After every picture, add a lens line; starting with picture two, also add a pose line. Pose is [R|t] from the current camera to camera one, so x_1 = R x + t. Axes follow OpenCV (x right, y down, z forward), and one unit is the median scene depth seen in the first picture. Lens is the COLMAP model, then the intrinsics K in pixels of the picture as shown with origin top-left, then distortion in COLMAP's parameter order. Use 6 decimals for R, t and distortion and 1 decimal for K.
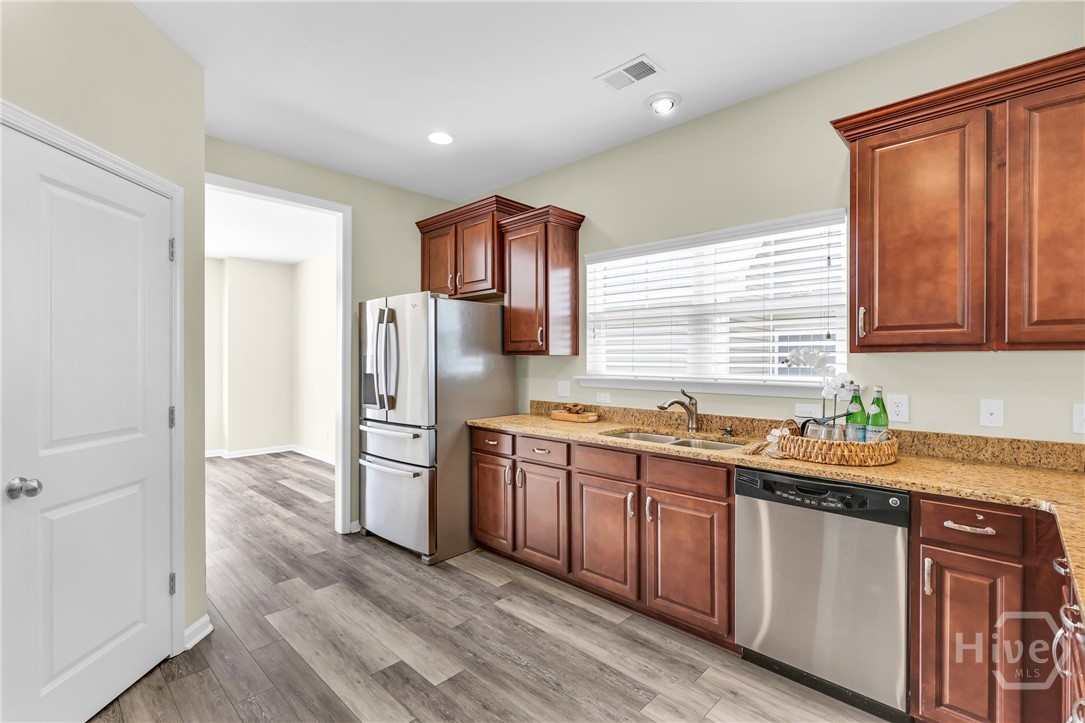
lens RADIAL K [[491.7, 0, 544.5], [0, 491.7, 364.4], [0, 0, 1]] dist [-0.000683, -0.000150]
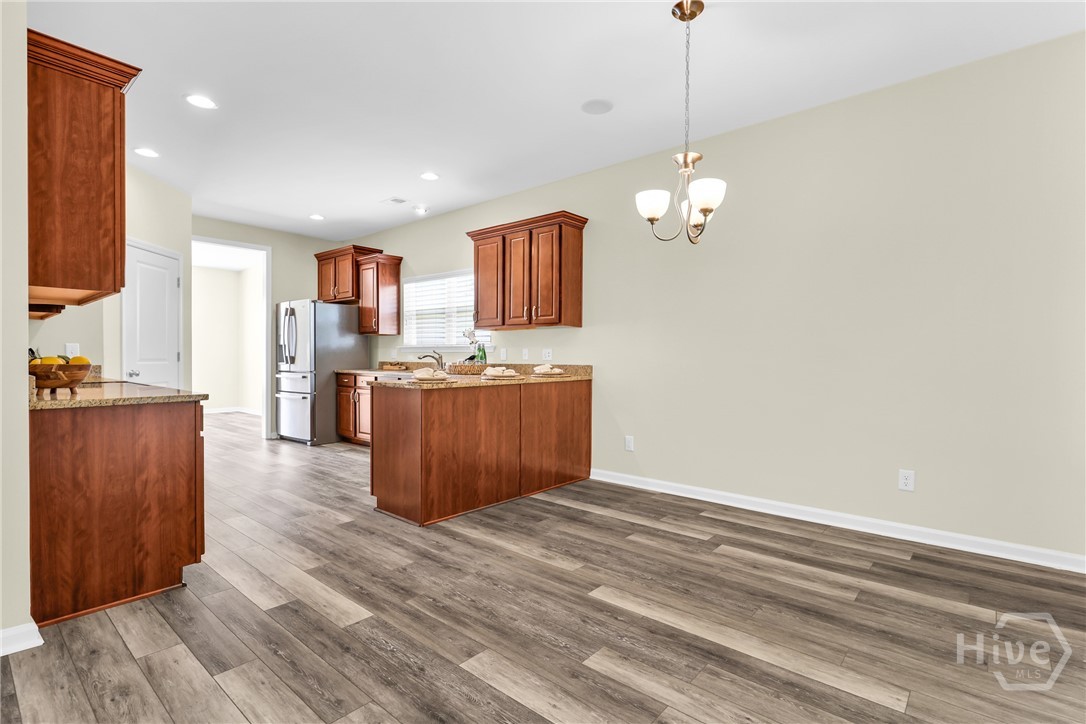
lens RADIAL K [[520.2, 0, 540.5], [0, 520.2, 364.9], [0, 0, 1]] dist [0.006665, -0.001590]
pose [[0.999049, 0.004264, 0.043394, 0.505684], [-0.004611, 0.999958, 0.007918, 0.075022], [-0.043359, -0.008111, 0.999027, -0.929681]]
